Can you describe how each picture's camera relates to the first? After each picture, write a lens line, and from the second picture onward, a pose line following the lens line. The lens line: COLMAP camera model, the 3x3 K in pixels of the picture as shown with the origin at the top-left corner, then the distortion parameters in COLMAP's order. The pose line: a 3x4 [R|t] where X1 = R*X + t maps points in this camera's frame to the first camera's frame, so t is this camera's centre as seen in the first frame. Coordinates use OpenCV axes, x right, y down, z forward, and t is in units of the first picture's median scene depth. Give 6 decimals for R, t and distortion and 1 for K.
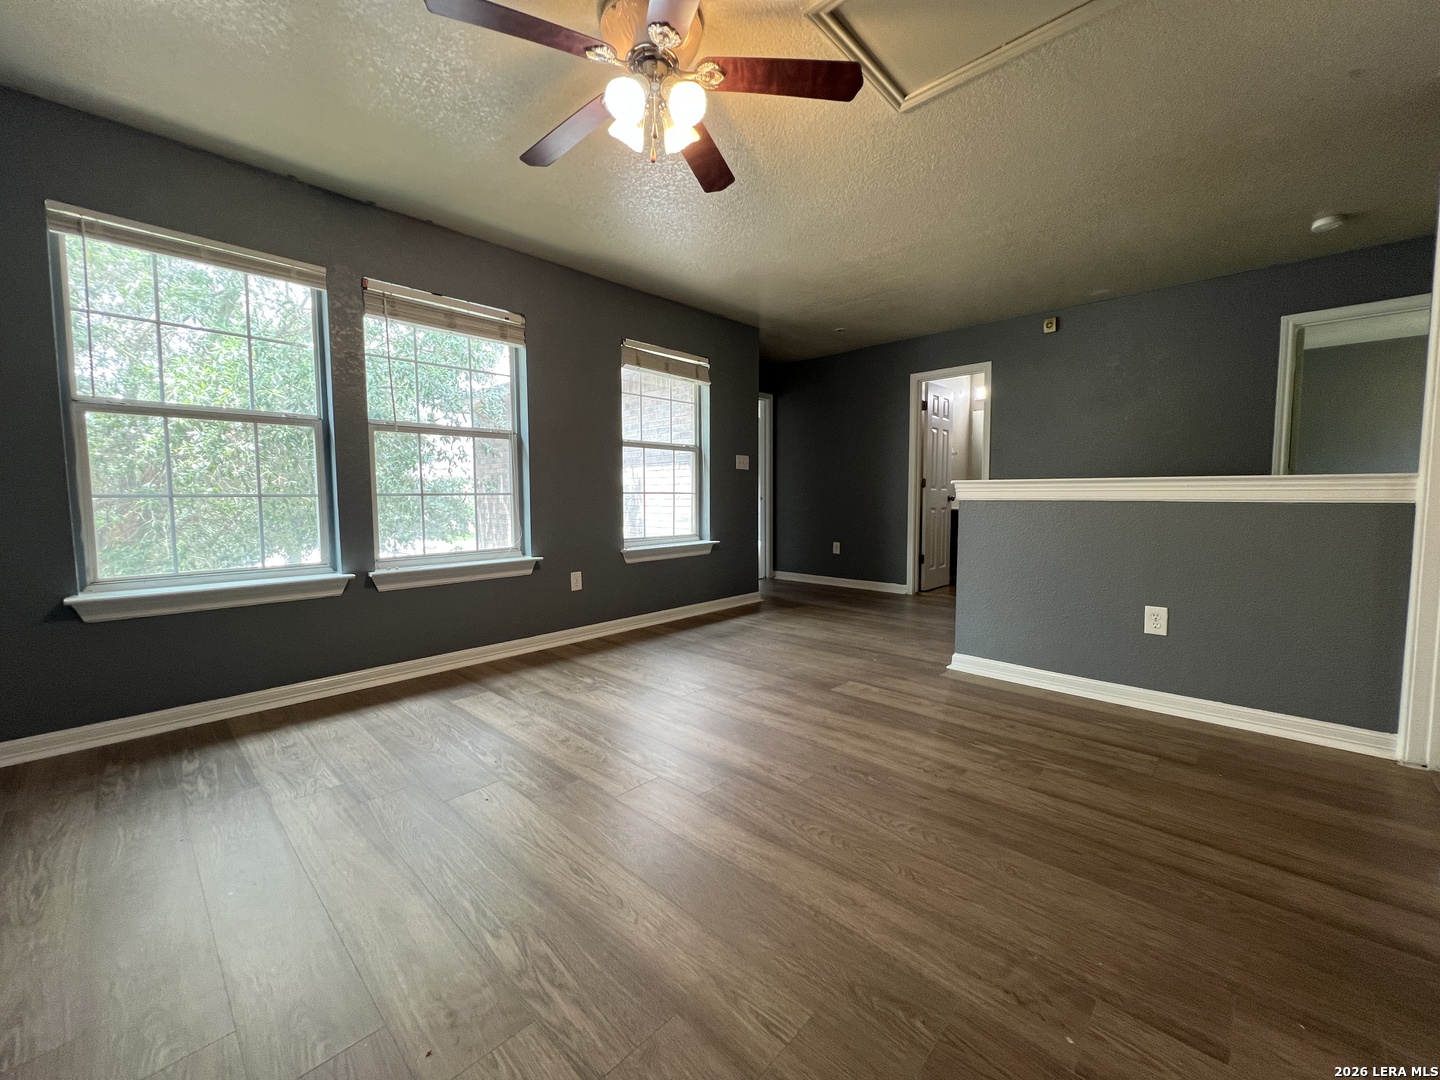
lens RADIAL K [[576.6, 0, 715.6], [0, 576.6, 534.6], [0, 0, 1]] dist [-0.000378, 0.000142]
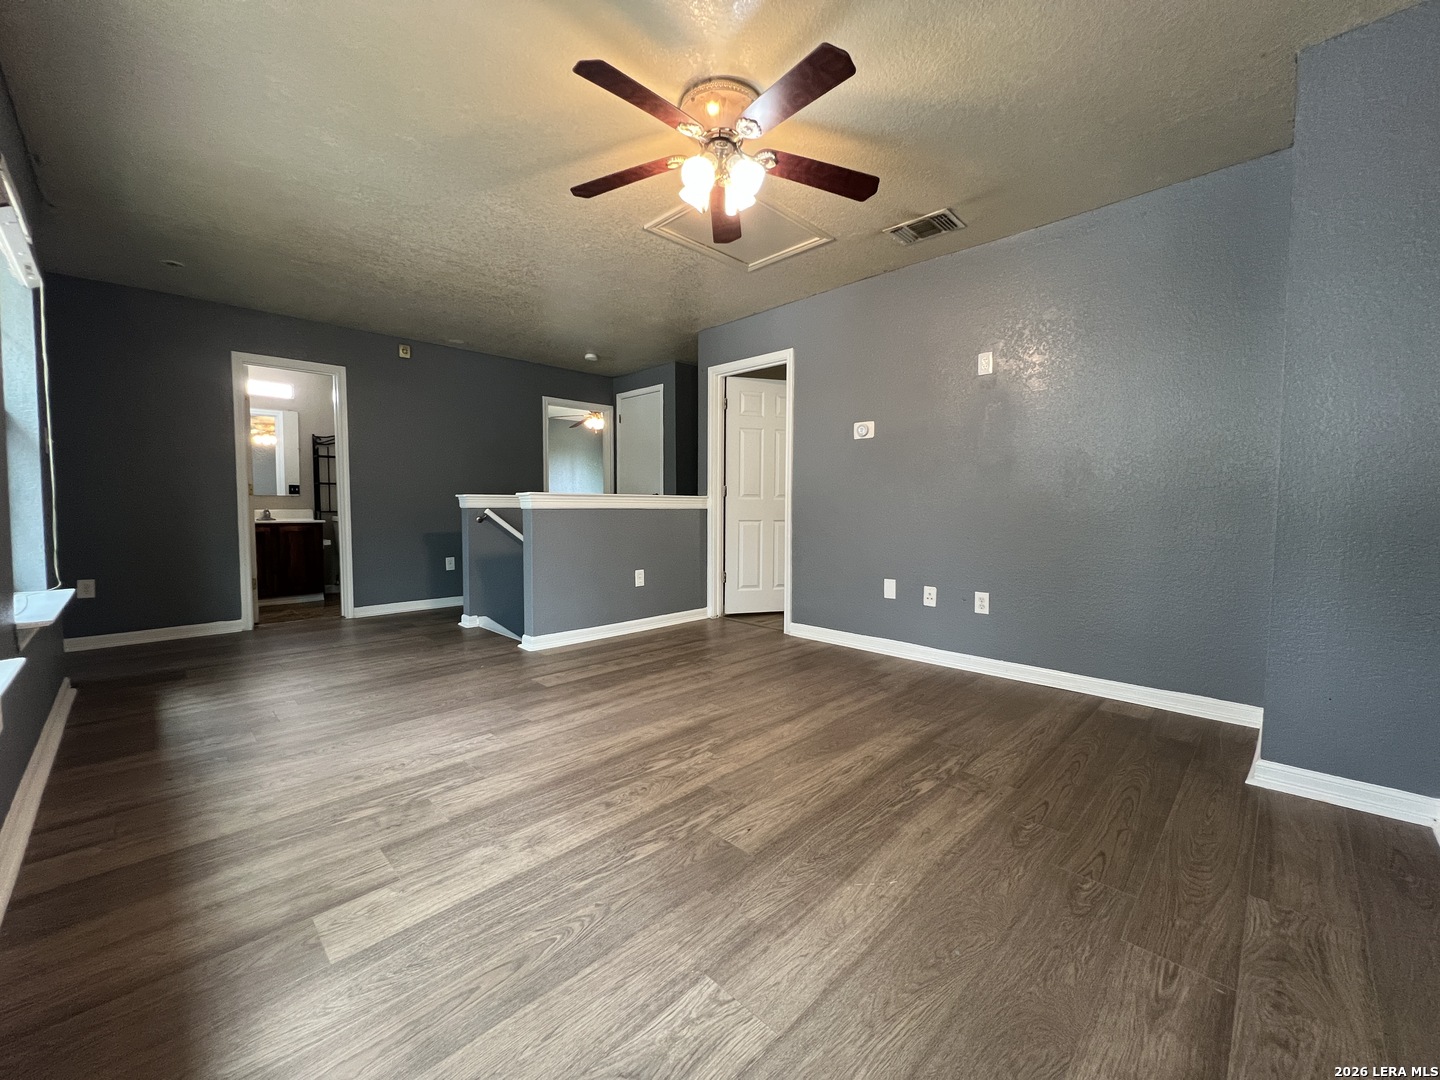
lens RADIAL K [[576.6, 0, 715.6], [0, 576.6, 534.6], [0, 0, 1]] dist [-0.000378, 0.000142]
pose [[0.024113, -0.045425, 0.998677, -0.936362], [0.067438, 0.996766, 0.043710, -0.039204], [-0.997432, 0.066294, 0.027098, 0.719743]]
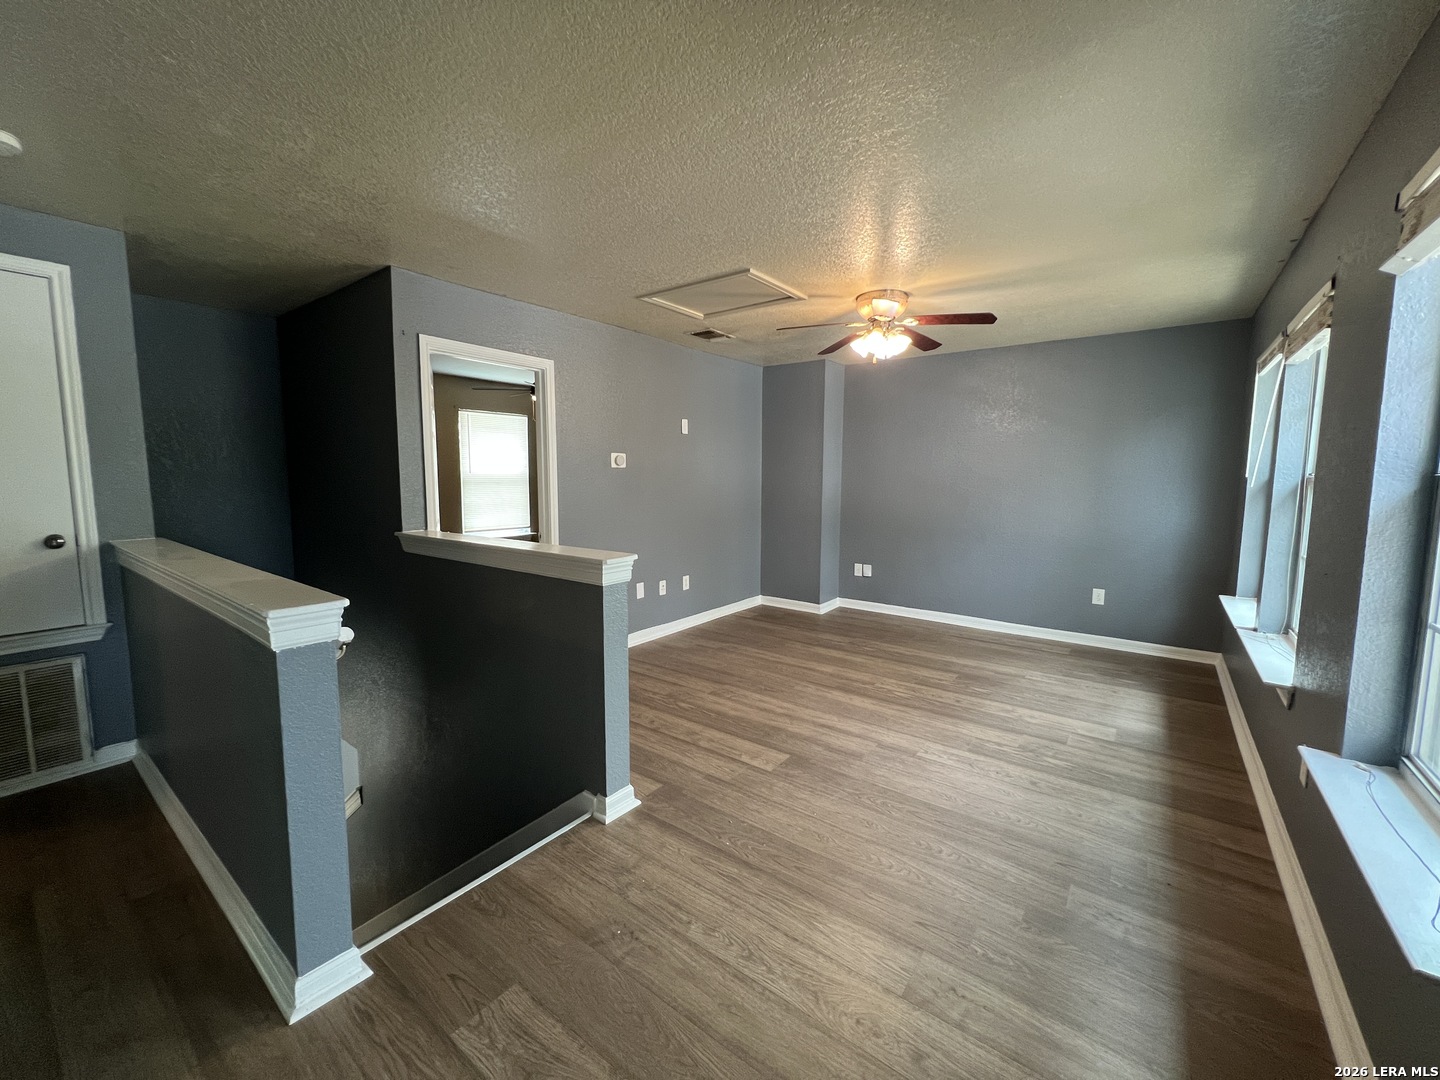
lens RADIAL K [[576.6, 0, 715.6], [0, 576.6, 534.6], [0, 0, 1]] dist [-0.000378, 0.000142]
pose [[-0.994077, 0.012576, -0.107948, 0.474882], [-0.006466, 0.984679, 0.174257, -0.299241], [0.108486, 0.173923, -0.978765, 2.094136]]
